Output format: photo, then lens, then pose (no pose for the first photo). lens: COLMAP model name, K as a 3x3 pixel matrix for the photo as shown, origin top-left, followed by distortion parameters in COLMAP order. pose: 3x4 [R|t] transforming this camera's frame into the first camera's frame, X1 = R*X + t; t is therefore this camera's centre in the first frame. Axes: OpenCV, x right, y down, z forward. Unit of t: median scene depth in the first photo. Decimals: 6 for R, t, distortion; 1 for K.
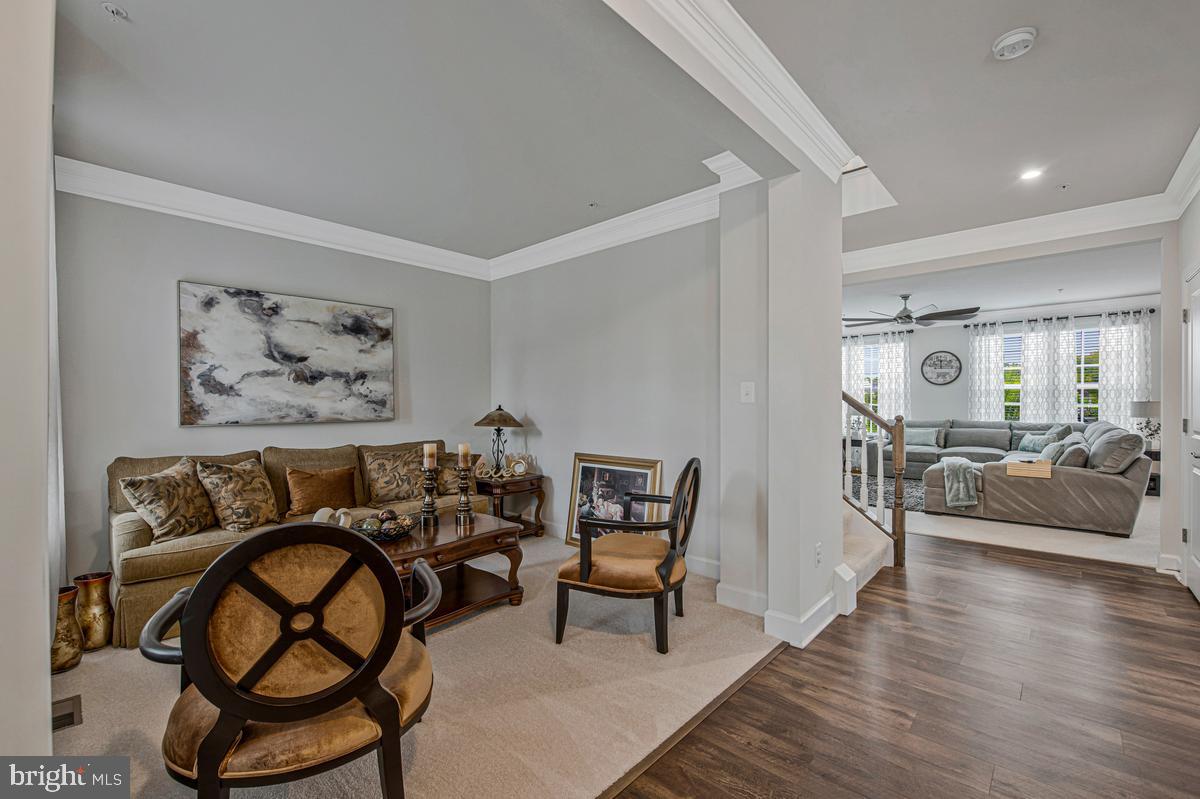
lens RADIAL K [[496.0, 0, 604.8], [0, 496.0, 402.3], [0, 0, 1]] dist [-0.021429, 0.000814]
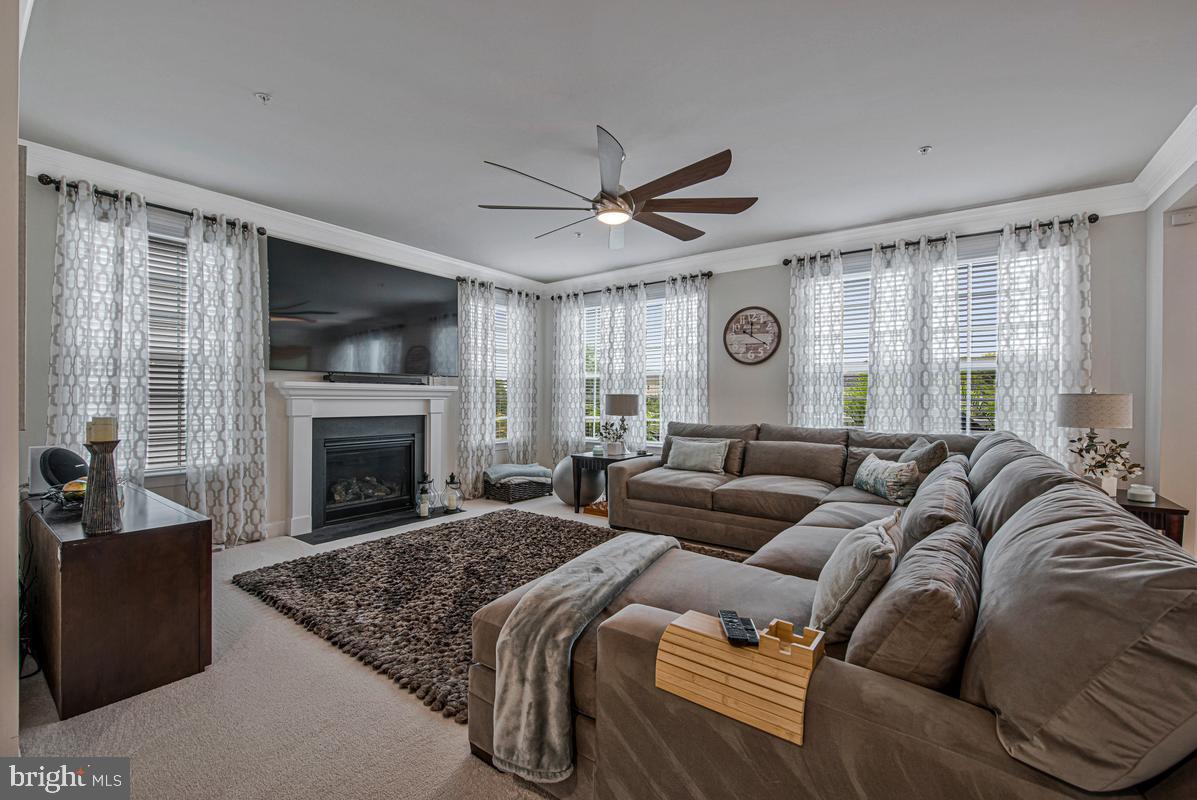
lens RADIAL K [[494.7, 0, 597.4], [0, 494.7, 394.3], [0, 0, 1]] dist [-0.021429, 0.000814]
pose [[0.992925, 0.012275, 0.118110, 0.873682], [-0.012131, 0.999925, -0.001941, 0.008109], [-0.118125, 0.000494, 0.992999, 0.875052]]
